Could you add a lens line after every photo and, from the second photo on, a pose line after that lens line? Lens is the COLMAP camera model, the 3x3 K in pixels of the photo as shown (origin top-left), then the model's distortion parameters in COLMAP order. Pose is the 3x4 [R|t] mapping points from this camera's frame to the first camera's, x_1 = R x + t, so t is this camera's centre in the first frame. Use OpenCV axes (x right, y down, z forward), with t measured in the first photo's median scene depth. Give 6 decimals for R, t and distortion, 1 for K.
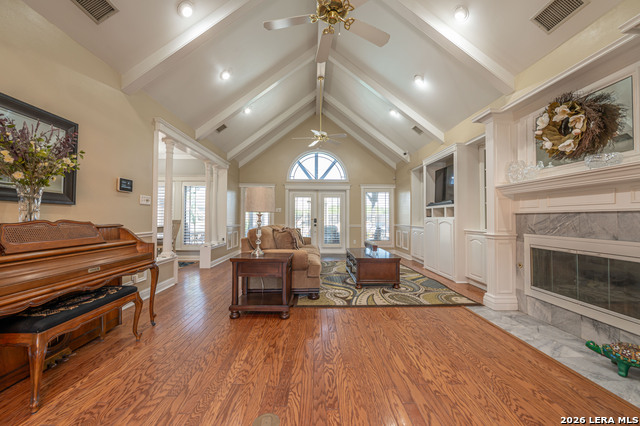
lens RADIAL K [[253.2, 0, 321.3], [0, 253.2, 211.9], [0, 0, 1]] dist [-0.009801, -0.000510]
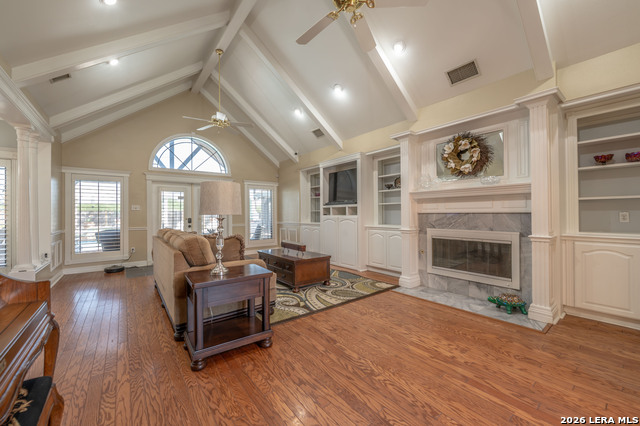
lens RADIAL K [[253.2, 0, 319.6], [0, 253.2, 212.1], [0, 0, 1]] dist [-0.009801, -0.000510]
pose [[0.808217, -0.008951, 0.588817, -0.437515], [-0.001539, 0.999849, 0.017312, -0.021609], [-0.588883, -0.014898, 0.808081, 0.228906]]
